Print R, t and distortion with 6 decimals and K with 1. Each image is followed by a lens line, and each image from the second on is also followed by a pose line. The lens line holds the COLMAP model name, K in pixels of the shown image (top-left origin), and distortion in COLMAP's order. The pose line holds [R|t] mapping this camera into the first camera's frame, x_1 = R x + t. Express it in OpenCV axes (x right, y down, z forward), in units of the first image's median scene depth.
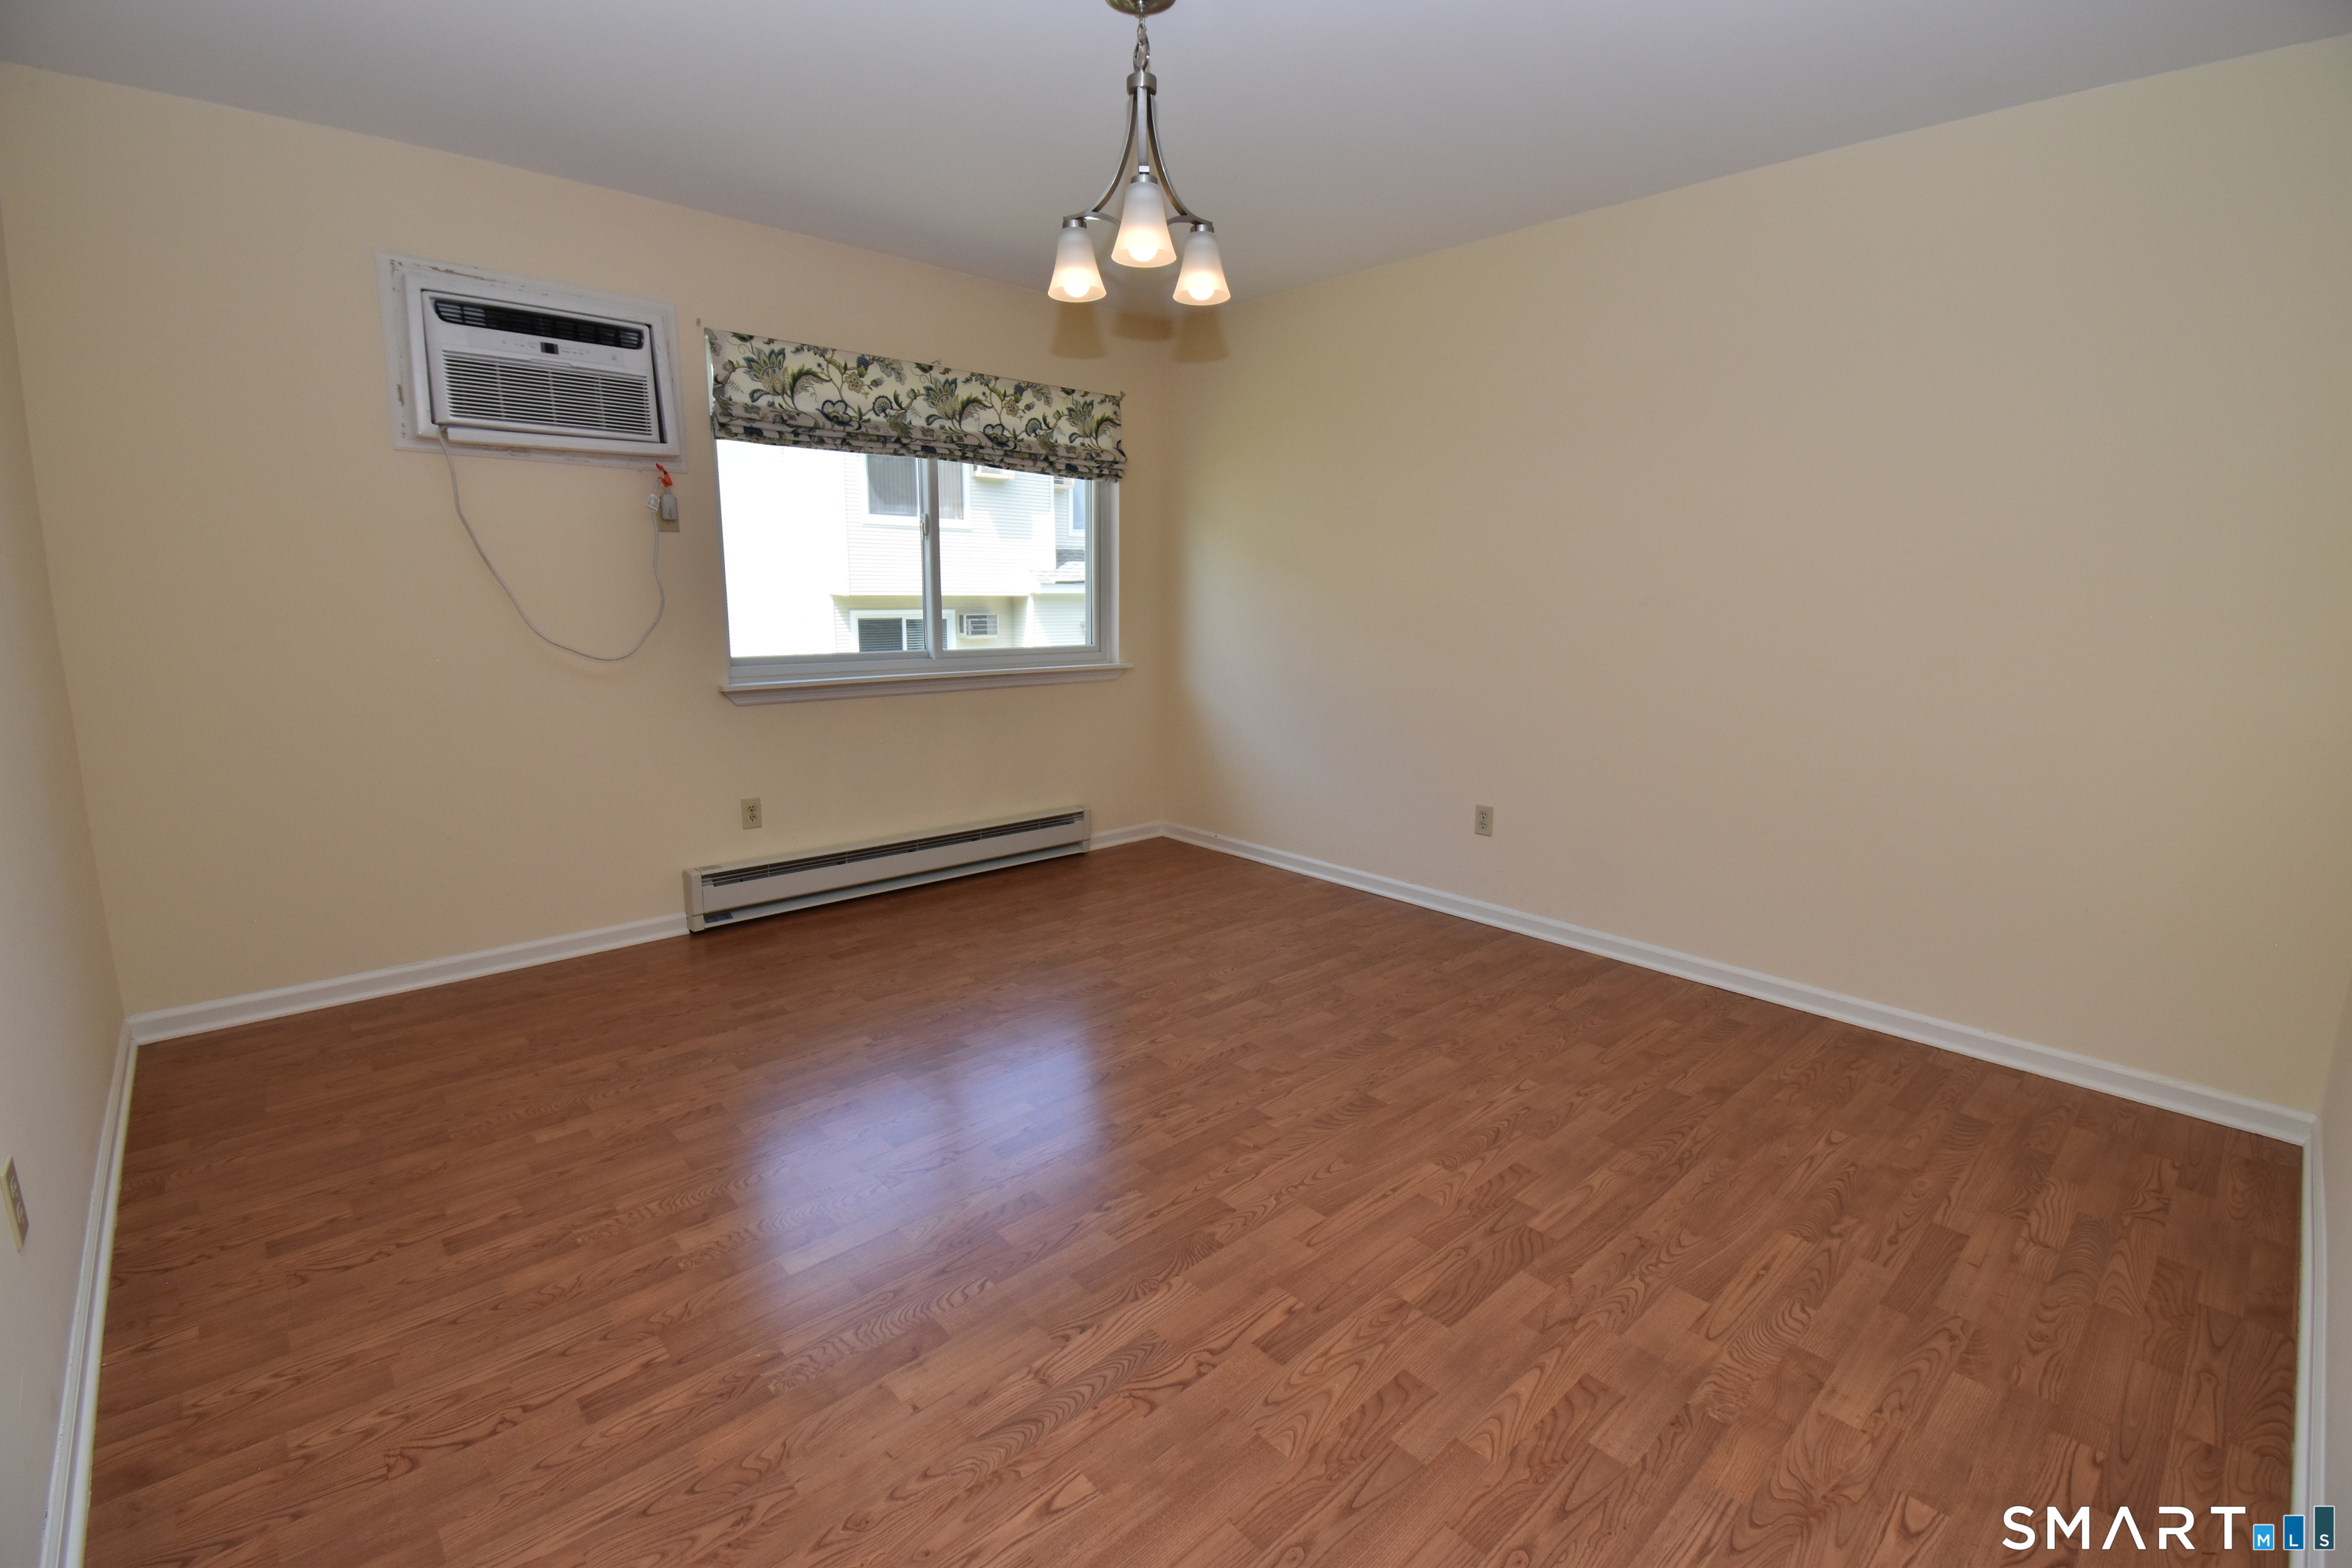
lens RADIAL K [[1019.5, 0, 1172.8], [0, 1019.5, 780.4], [0, 0, 1]] dist [0.024415, -0.028104]
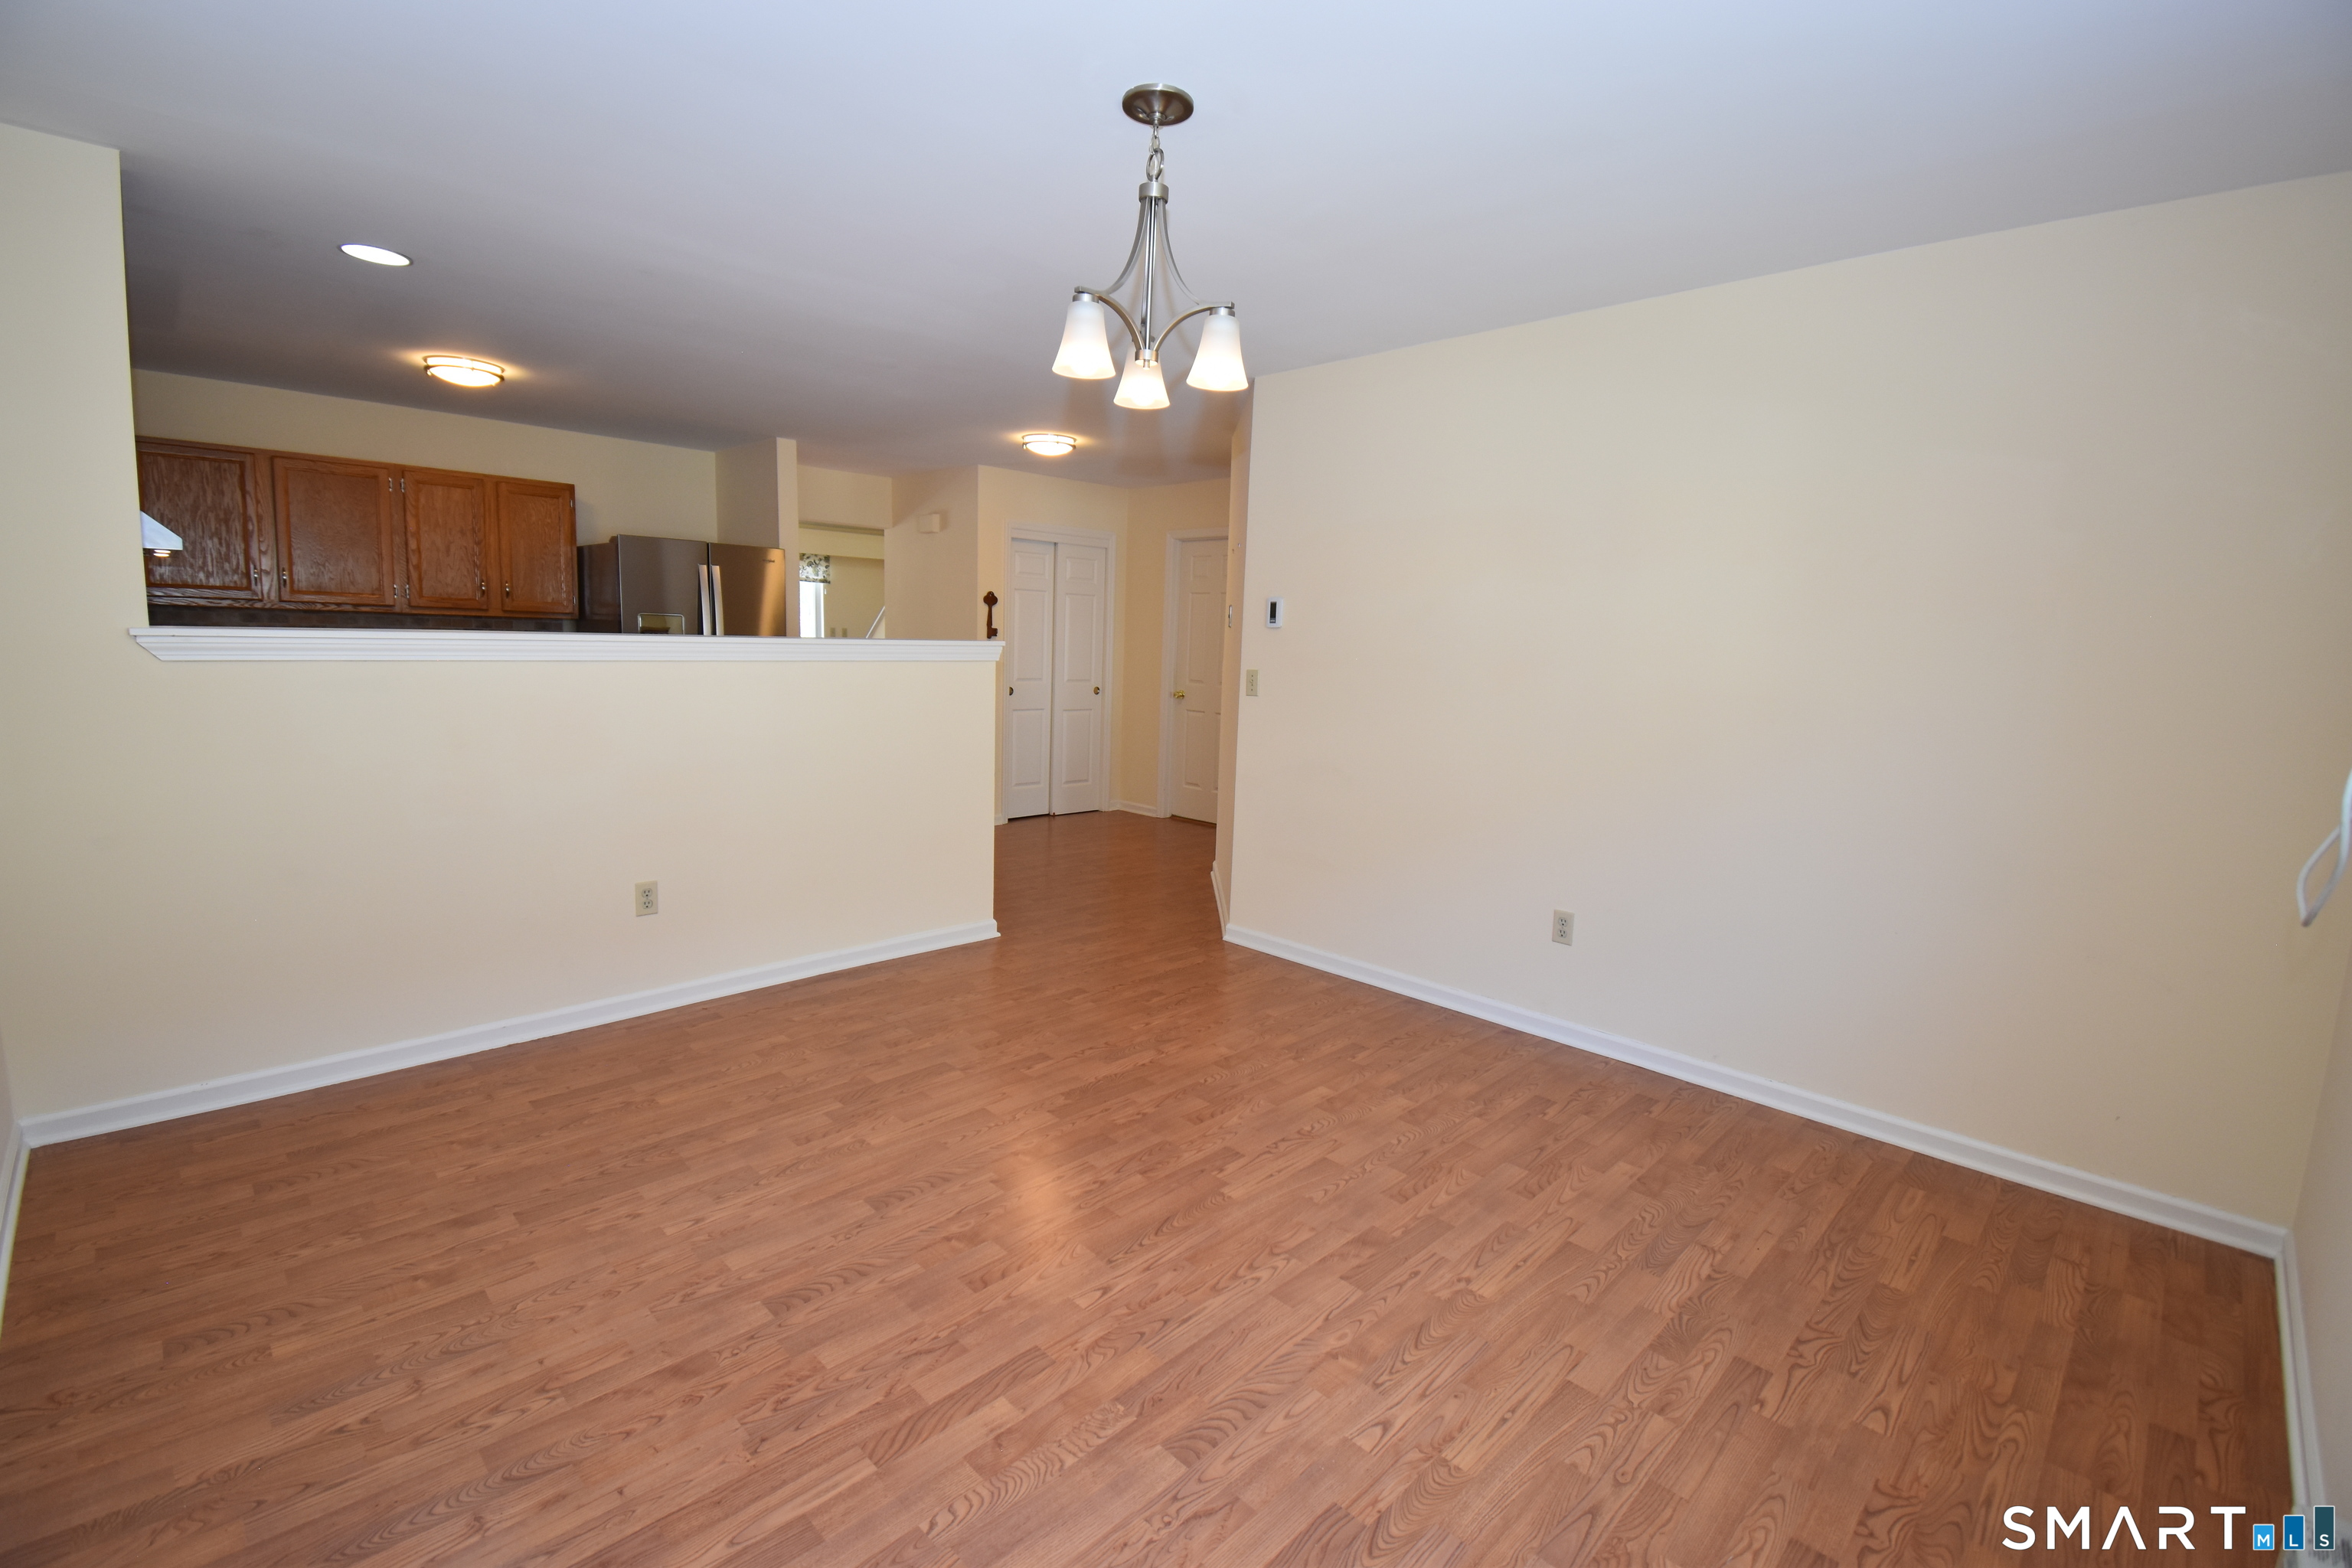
lens RADIAL K [[1055.3, 0, 1165.9], [0, 1055.3, 778.7], [0, 0, 1]] dist [0.024121, -0.028590]
pose [[-0.998297, -0.039897, -0.042556, -0.019932], [-0.051393, 0.946679, 0.318052, -0.444622], [0.027598, 0.319698, -0.947118, 2.058417]]
